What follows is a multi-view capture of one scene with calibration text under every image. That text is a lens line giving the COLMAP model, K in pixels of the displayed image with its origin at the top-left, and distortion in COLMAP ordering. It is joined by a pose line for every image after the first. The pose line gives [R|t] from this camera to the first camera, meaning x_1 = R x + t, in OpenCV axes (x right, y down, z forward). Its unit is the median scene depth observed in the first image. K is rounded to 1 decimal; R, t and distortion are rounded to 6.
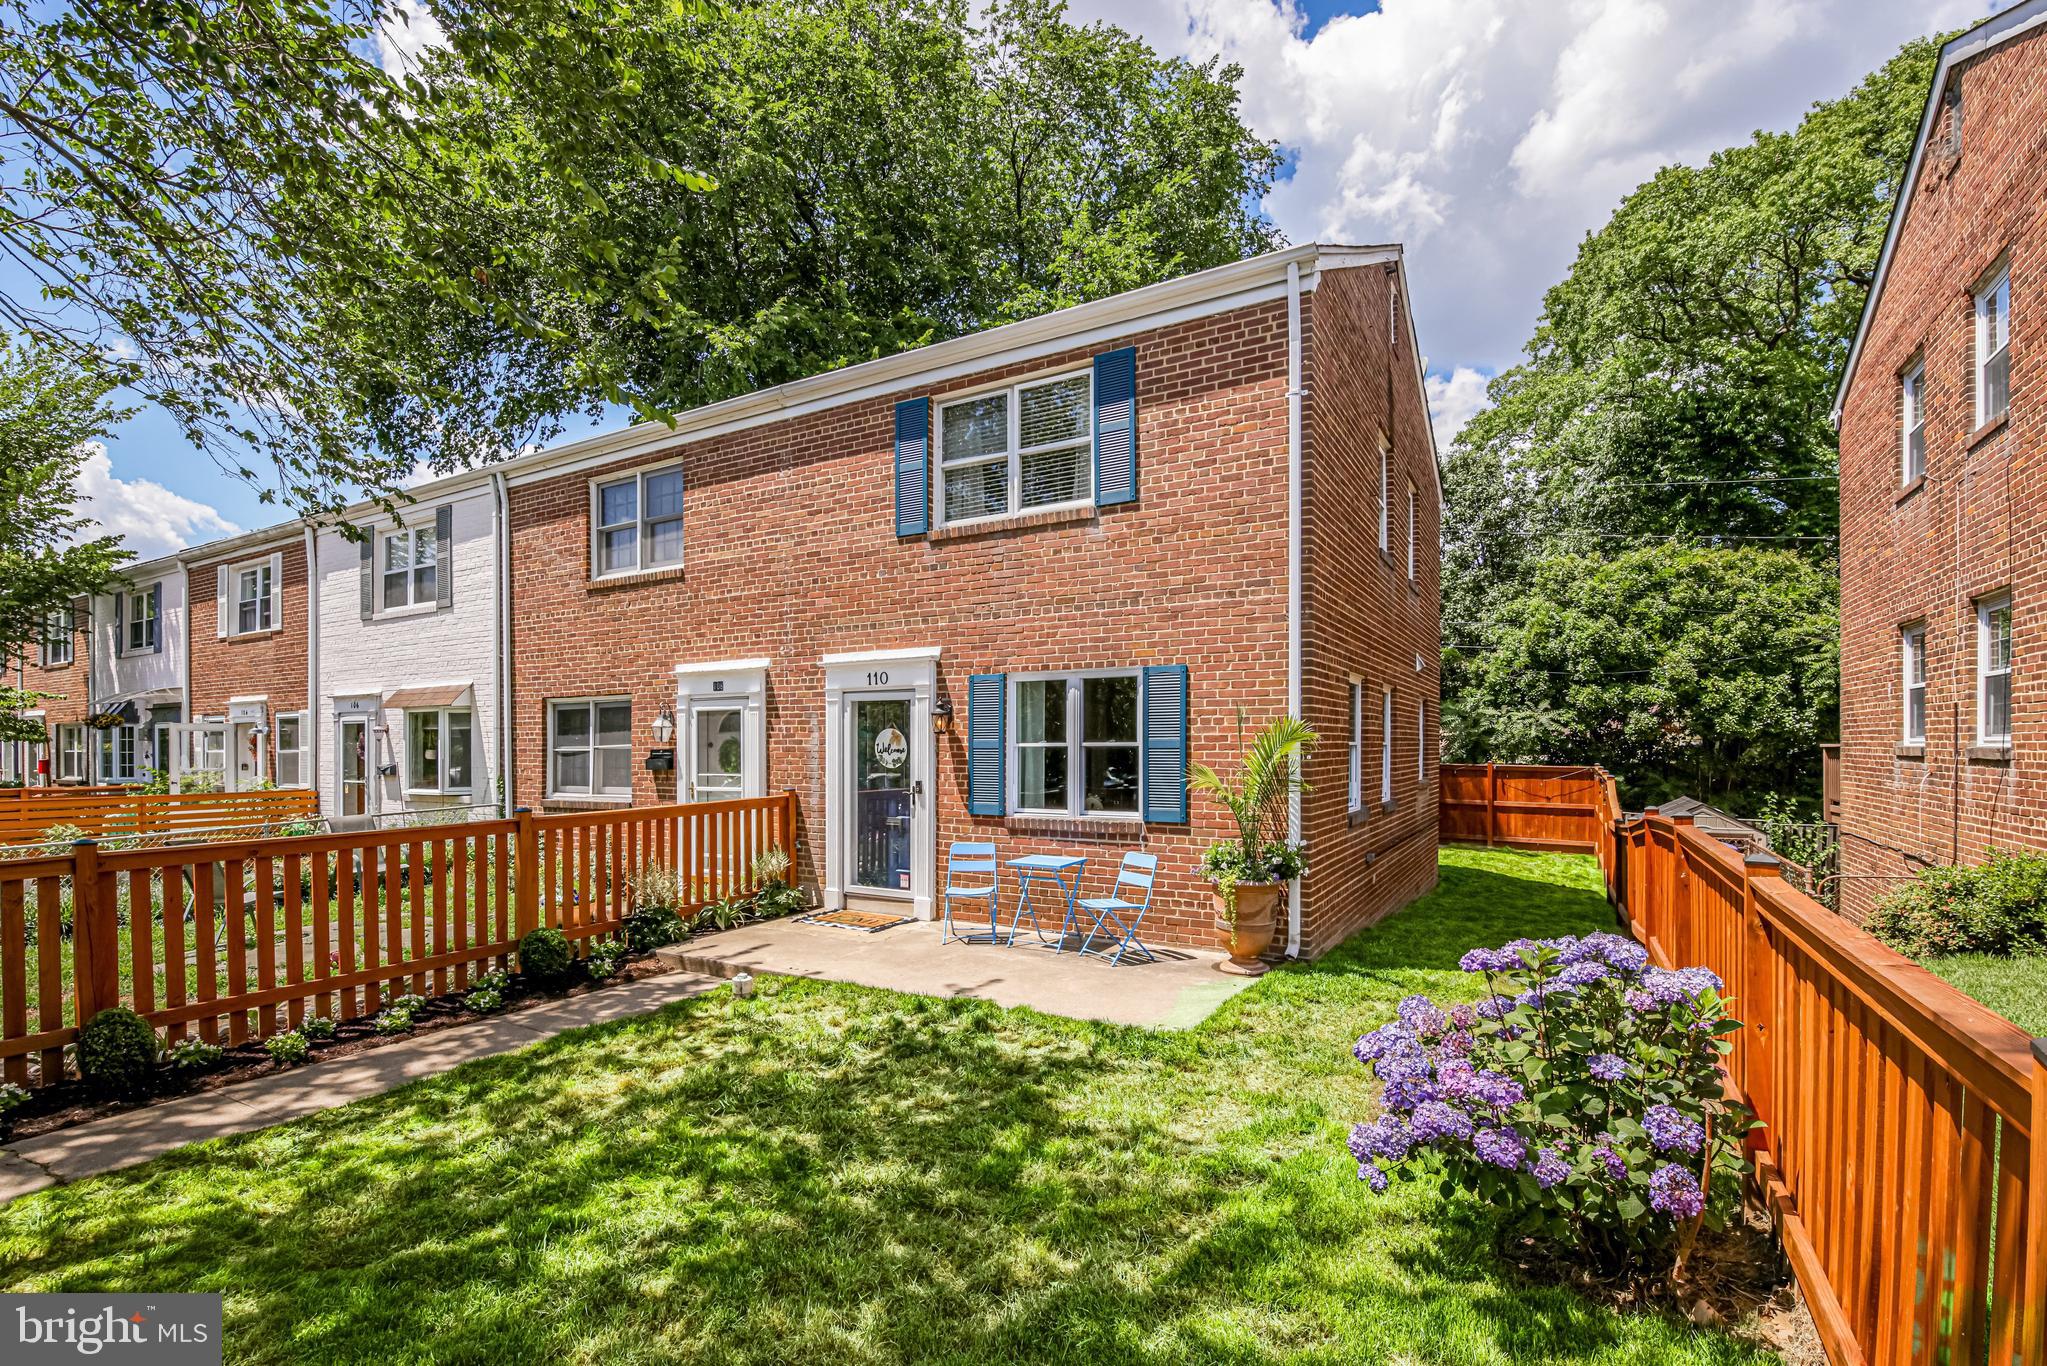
lens RADIAL K [[944.4, 0, 1024.3], [0, 944.4, 765.0], [0, 0, 1]] dist [-0.000320, -0.006666]
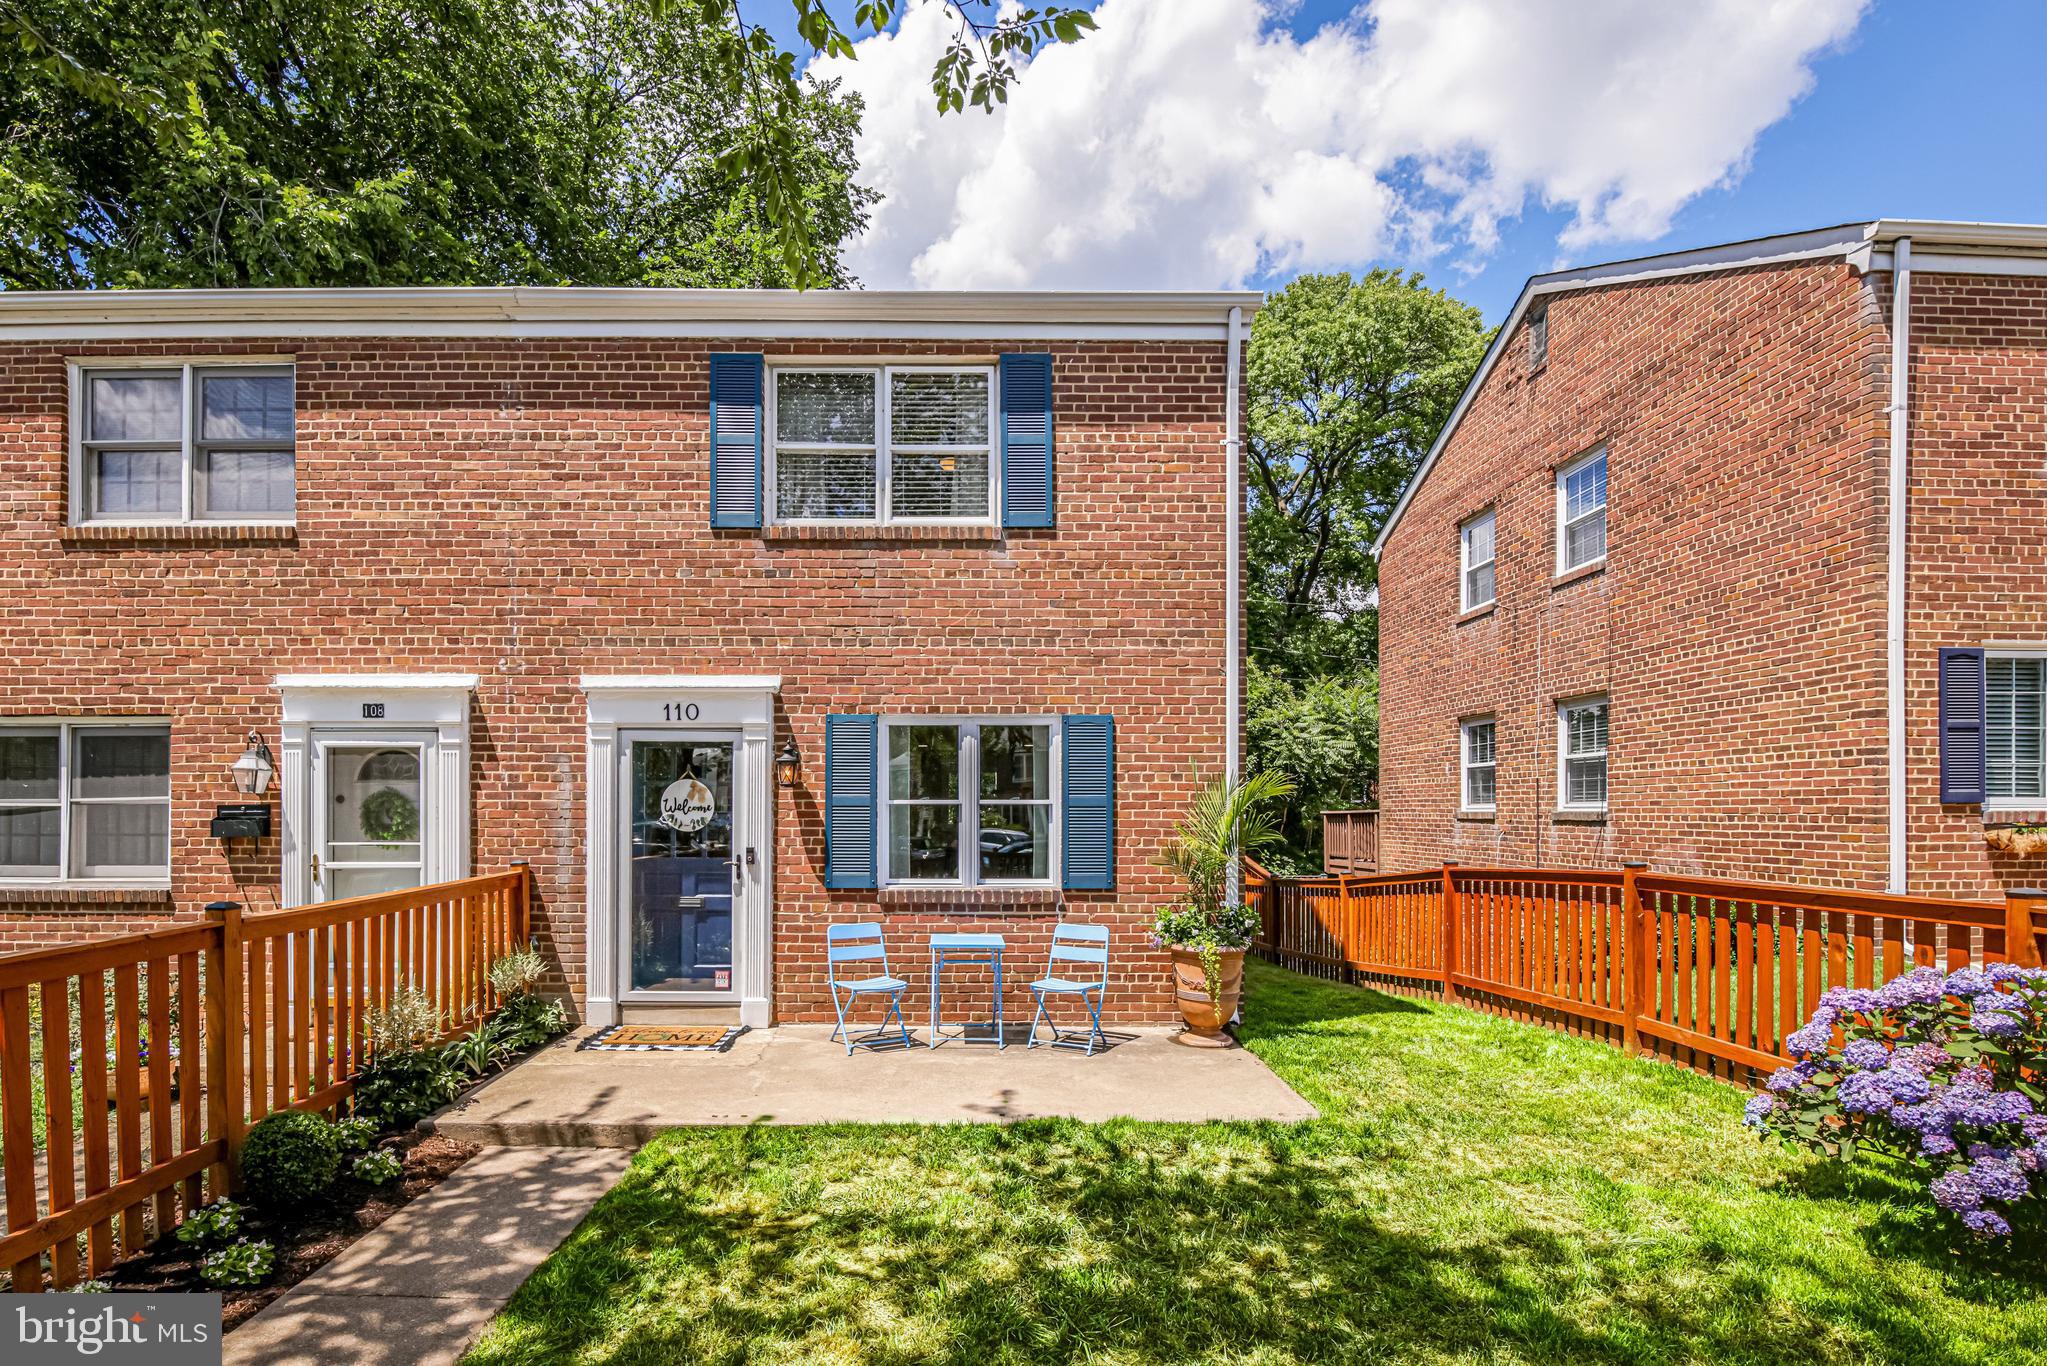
lens RADIAL K [[964.7, 0, 1014.6], [0, 964.7, 823.4], [0, 0, 1]] dist [0.001721, -0.007829]
pose [[0.856724, -0.000386, 0.515774, -0.339071], [0.005399, 0.999952, -0.008221, 0.004780], [-0.515746, 0.009828, 0.856685, 0.217729]]
